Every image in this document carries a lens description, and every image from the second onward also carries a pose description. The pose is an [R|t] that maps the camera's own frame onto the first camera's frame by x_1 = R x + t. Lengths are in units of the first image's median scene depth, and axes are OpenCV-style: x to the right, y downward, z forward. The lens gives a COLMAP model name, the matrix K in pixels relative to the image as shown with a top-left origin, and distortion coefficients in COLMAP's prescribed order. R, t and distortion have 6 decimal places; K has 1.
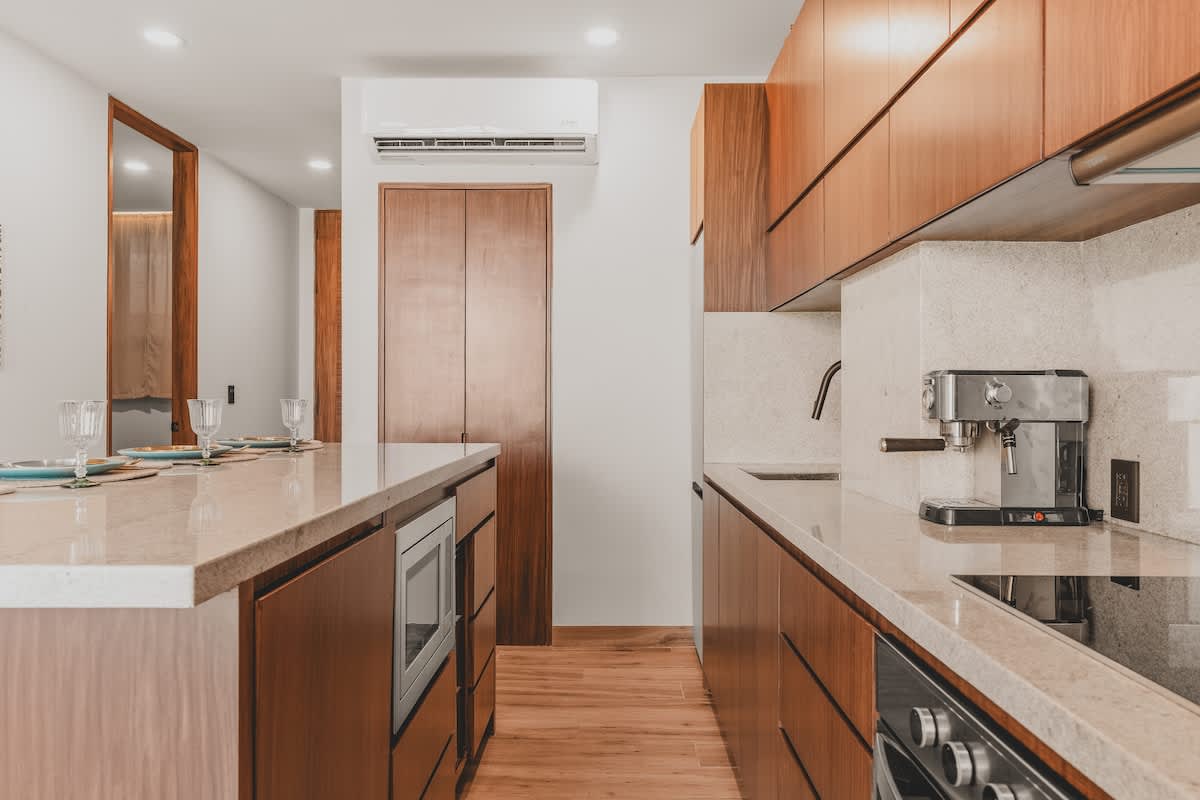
lens RADIAL K [[823.5, 0, 601.2], [0, 823.5, 396.4], [0, 0, 1]] dist [-0.001397, -0.002908]
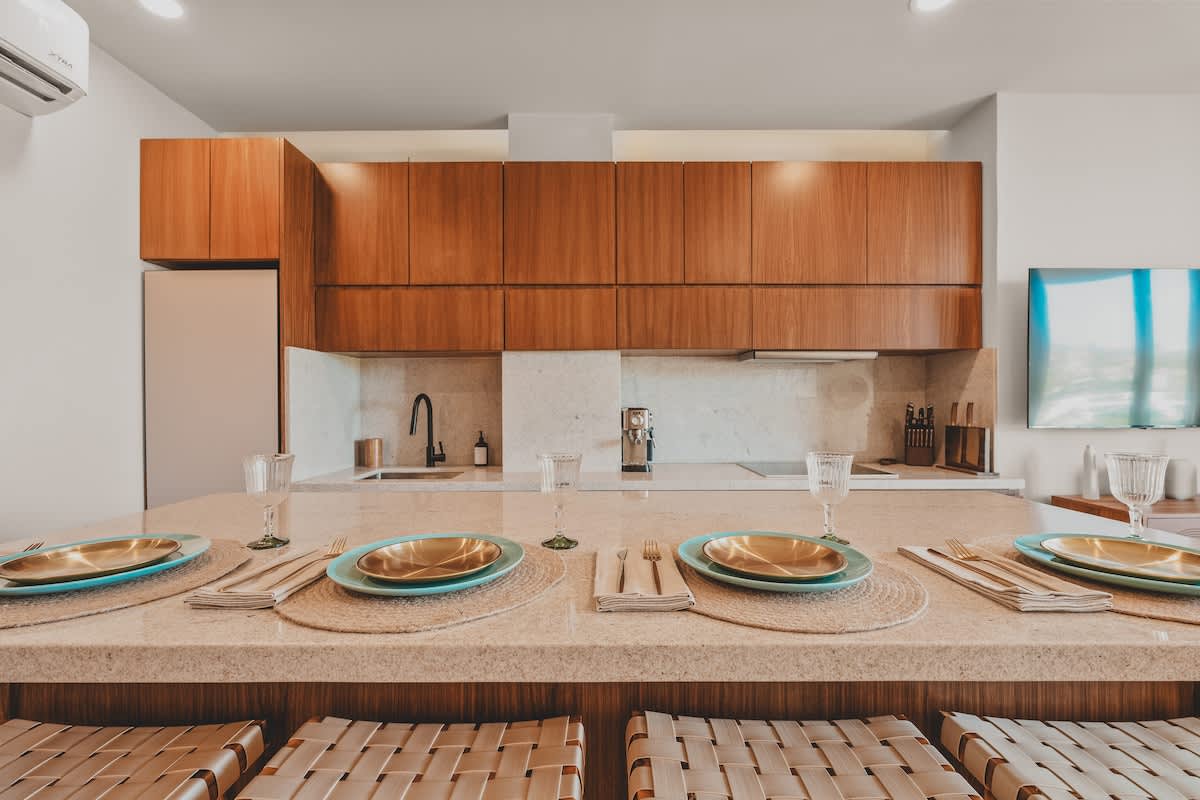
lens RADIAL K [[526.3, 0, 597.3], [0, 526.3, 403.1], [0, 0, 1]] dist [-0.002103, -0.000046]
pose [[-0.013874, -0.000784, 0.999903, -1.075003], [0.003268, 0.999994, 0.000829, -0.049048], [-0.999898, 0.003279, -0.013871, 1.101854]]
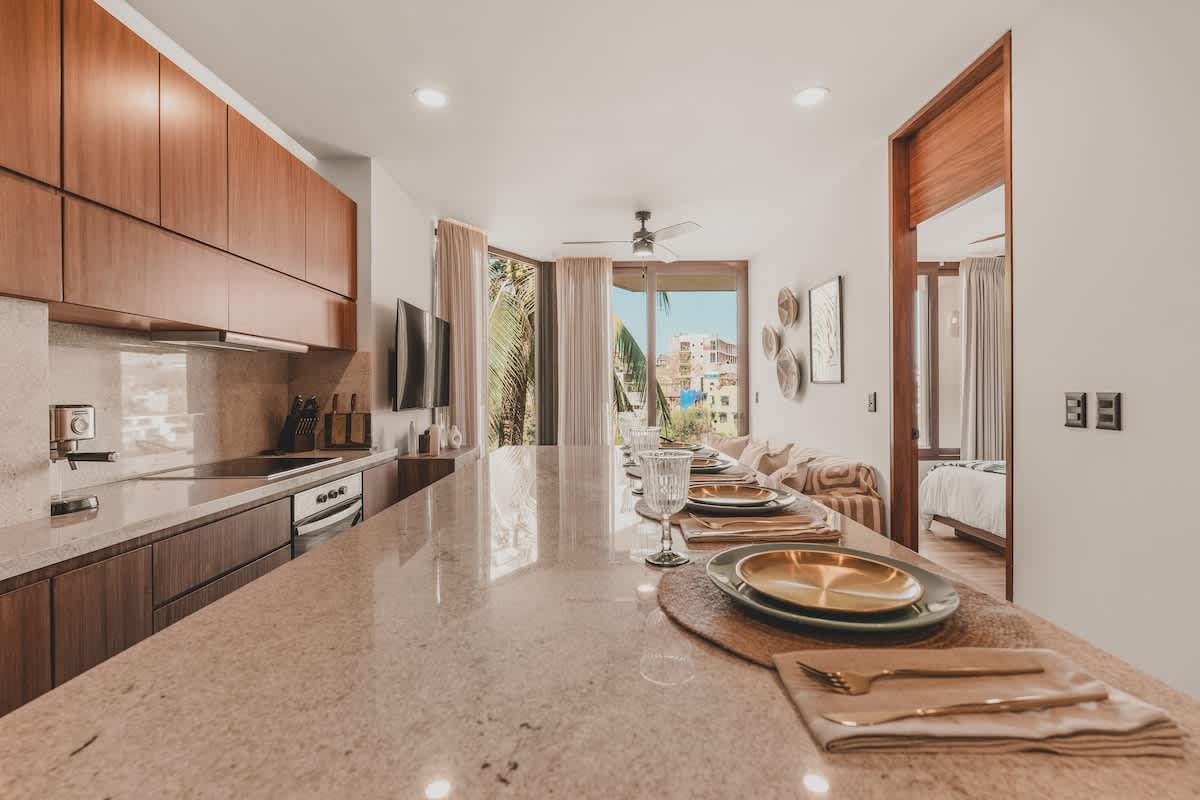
lens RADIAL K [[528.2, 0, 601.5], [0, 528.2, 394.8], [0, 0, 1]] dist [-0.003414, -0.000883]
pose [[-0.999903, 0.004652, -0.013144, -0.473128], [0.004559, 0.999965, 0.007056, -0.051637], [0.013176, 0.006995, -0.999889, 1.866144]]
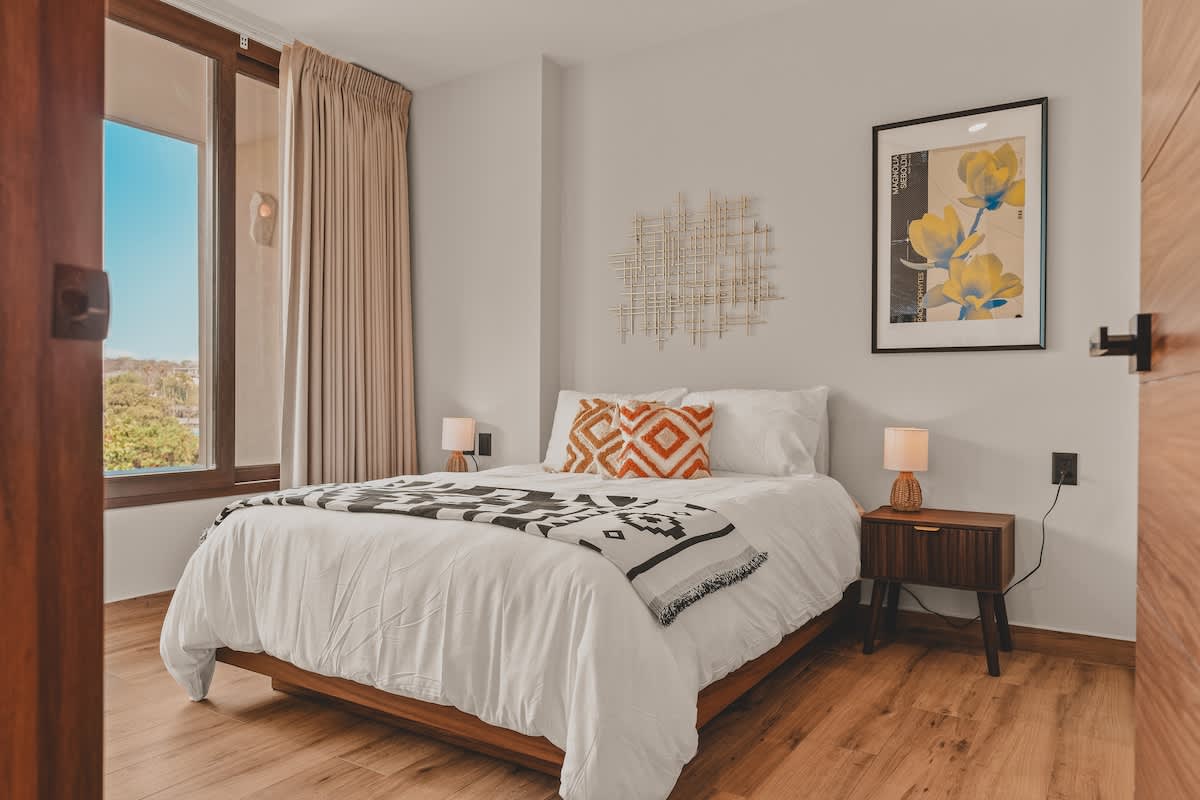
lens RADIAL K [[805.9, 0, 599.7], [0, 805.9, 402.8], [0, 0, 1]] dist [-0.004012, -0.001399]
pose [[-0.532860, -0.001824, -0.846202, -1.316967], [-0.006151, 0.999980, 0.001718, 0.133788], [0.846181, 0.006120, -0.532860, 0.578094]]
